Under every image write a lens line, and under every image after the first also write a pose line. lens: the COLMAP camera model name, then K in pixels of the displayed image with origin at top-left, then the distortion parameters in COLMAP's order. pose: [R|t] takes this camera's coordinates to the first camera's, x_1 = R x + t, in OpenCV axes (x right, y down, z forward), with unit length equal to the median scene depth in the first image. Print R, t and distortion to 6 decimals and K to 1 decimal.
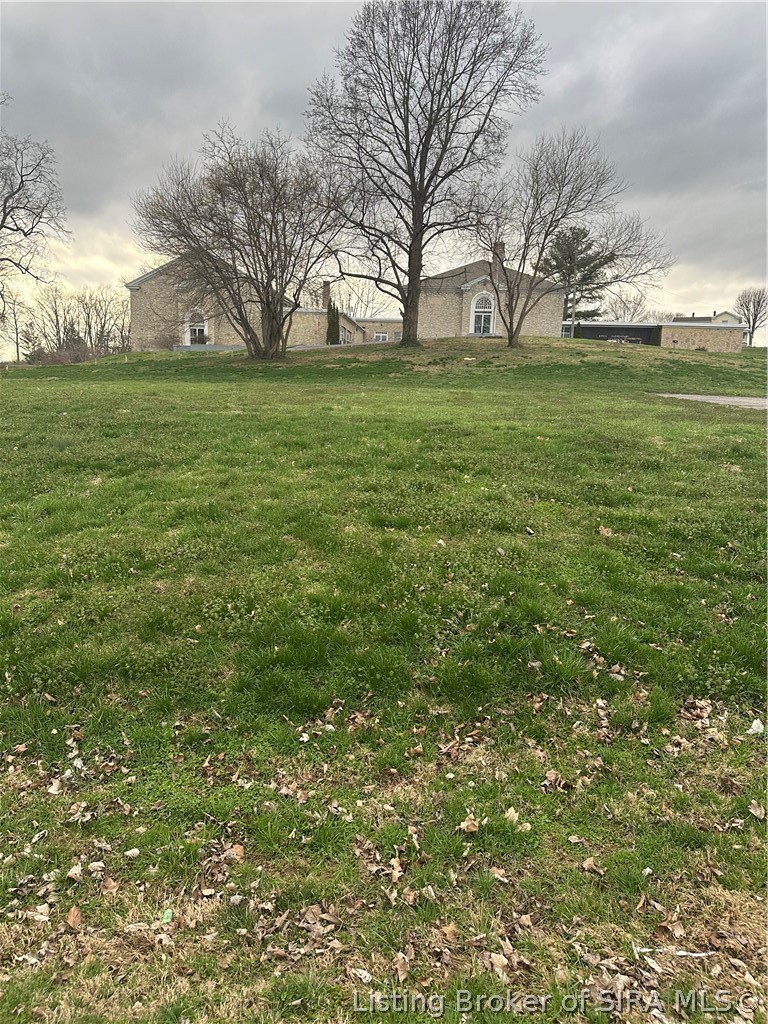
lens RADIAL K [[795.1, 0, 380.0], [0, 795.1, 516.1], [0, 0, 1]] dist [0.065481, -0.084280]
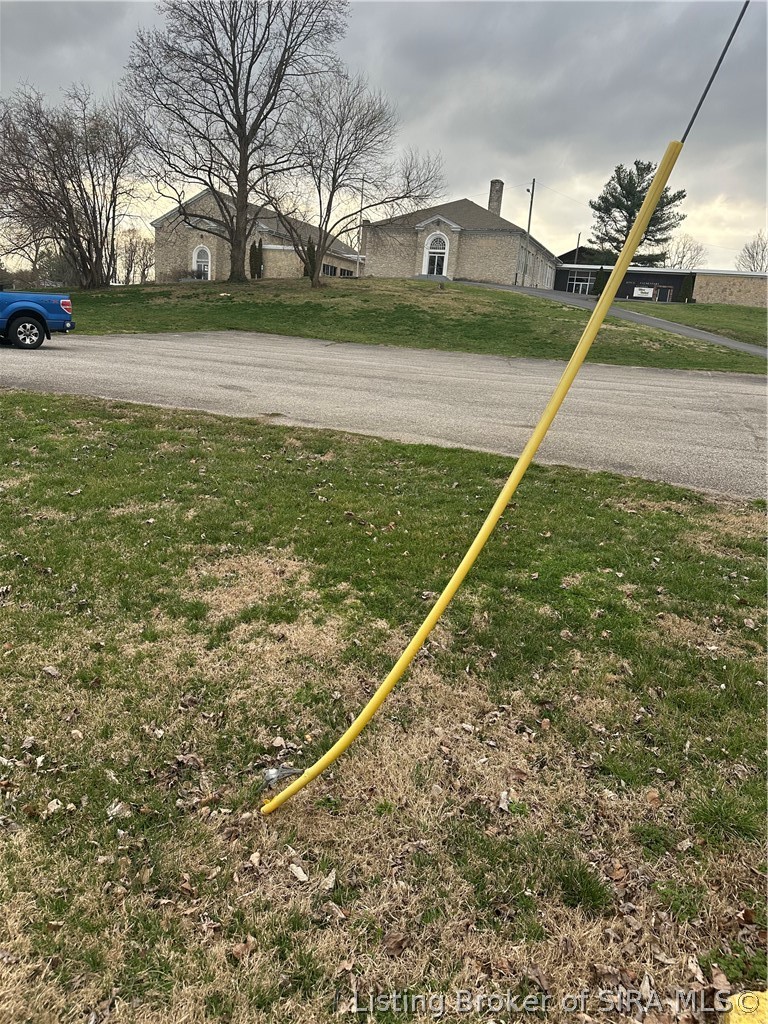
lens RADIAL K [[795.1, 0, 380.0], [0, 795.1, 516.1], [0, 0, 1]] dist [0.065481, -0.084280]
pose [[0.934917, 0.125127, -0.332075, 0.433222], [-0.102409, 0.991093, 0.085129, -0.008979], [0.339769, -0.045581, 0.939404, 0.026781]]
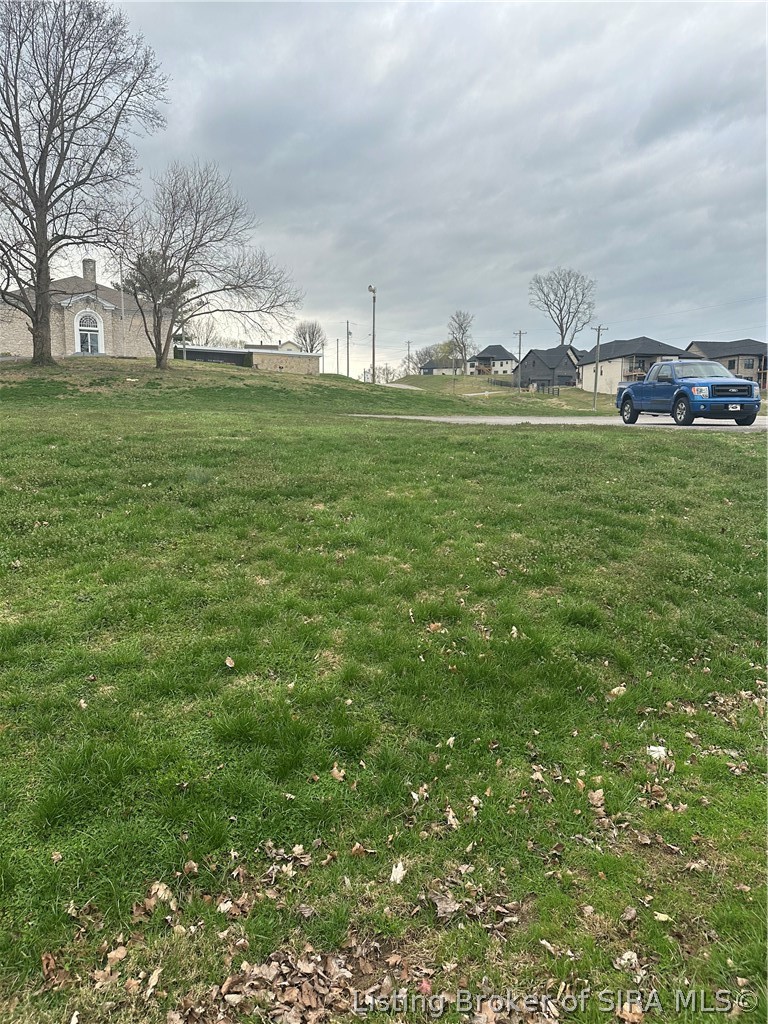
lens RADIAL K [[795.1, 0, 380.0], [0, 795.1, 516.1], [0, 0, 1]] dist [0.065481, -0.084280]
pose [[0.851390, -0.079709, 0.518442, -0.088827], [0.093845, 0.995586, -0.001045, -0.001766], [-0.516070, 0.049542, 0.855112, 0.013189]]
